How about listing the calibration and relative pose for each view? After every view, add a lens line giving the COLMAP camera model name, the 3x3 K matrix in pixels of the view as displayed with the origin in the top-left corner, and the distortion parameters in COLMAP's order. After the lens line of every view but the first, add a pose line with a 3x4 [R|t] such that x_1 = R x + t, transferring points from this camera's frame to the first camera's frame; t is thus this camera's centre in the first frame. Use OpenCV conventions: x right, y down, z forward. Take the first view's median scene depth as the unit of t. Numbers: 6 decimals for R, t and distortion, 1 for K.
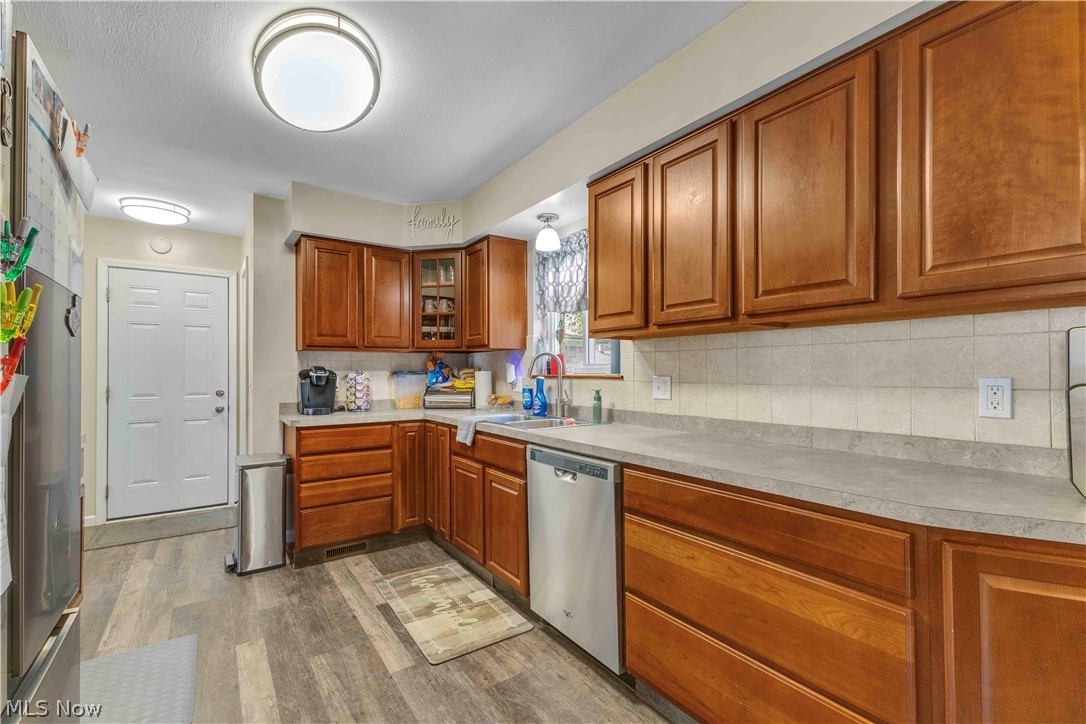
lens RADIAL K [[475.0, 0, 539.4], [0, 475.0, 370.6], [0, 0, 1]] dist [0.000003, 0.000007]
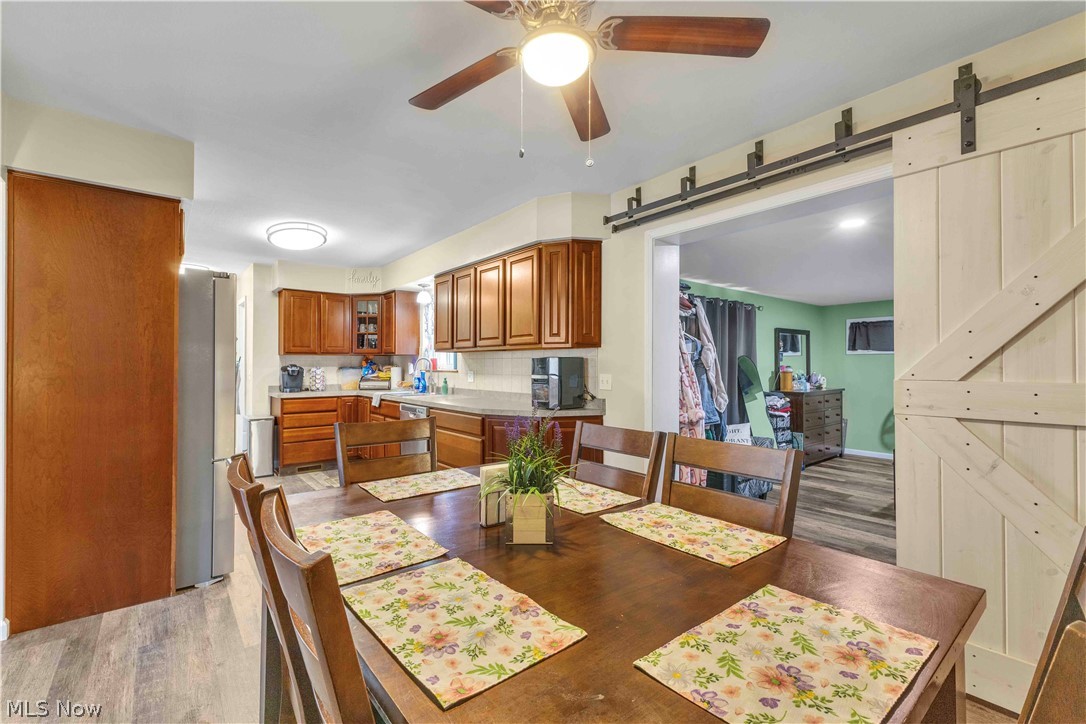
lens RADIAL K [[473.0, 0, 551.1], [0, 473.0, 366.1], [0, 0, 1]] dist [0.020301, 0.000052]
pose [[0.996245, 0.005083, 0.086429, 0.315372], [-0.005524, 0.999973, 0.004867, -0.015661], [-0.086402, -0.005326, 0.996246, -0.792447]]
